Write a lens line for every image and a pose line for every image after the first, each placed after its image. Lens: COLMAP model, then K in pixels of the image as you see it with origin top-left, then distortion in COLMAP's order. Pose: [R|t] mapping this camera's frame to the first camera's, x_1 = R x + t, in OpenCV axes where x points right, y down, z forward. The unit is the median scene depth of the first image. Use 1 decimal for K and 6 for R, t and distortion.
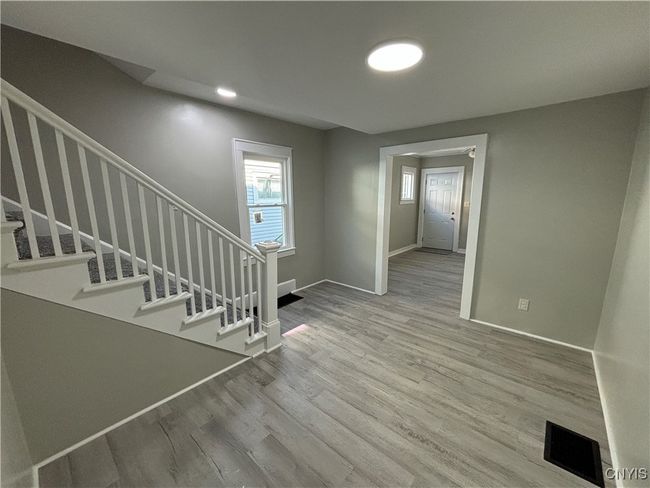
lens RADIAL K [[264.6, 0, 325.6], [0, 264.6, 243.2], [0, 0, 1]] dist [0.002969, -0.000523]
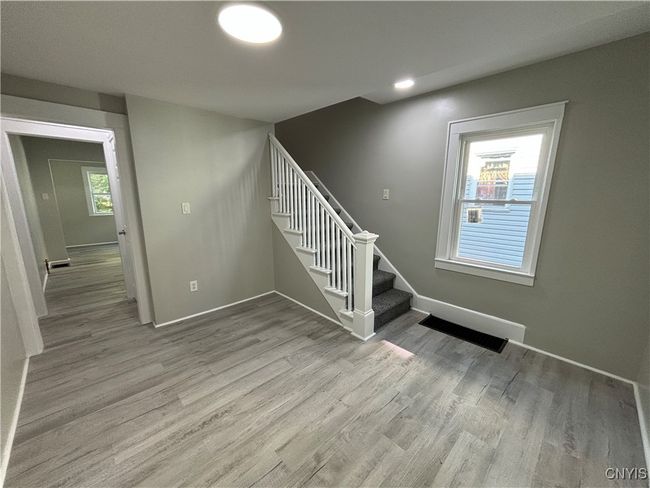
lens RADIAL K [[264.6, 0, 325.6], [0, 264.6, 243.4], [0, 0, 1]] dist [0.002969, -0.000523]
pose [[-0.077612, 0.204422, -0.975801, 0.822350], [-0.186410, 0.958517, 0.215628, -0.161056], [0.979402, 0.198635, -0.036286, 0.939186]]
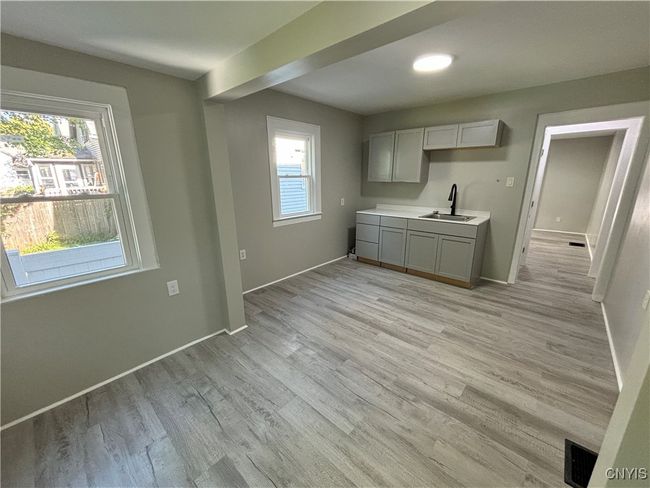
lens RADIAL K [[264.6, 0, 322.8], [0, 264.6, 243.9], [0, 0, 1]] dist [0.002969, -0.000523]
pose [[0.999865, 0.016424, 0.000215, -1.925817], [-0.016383, 0.996264, 0.084787, 0.374072], [0.001179, -0.084780, 0.996399, -1.999271]]
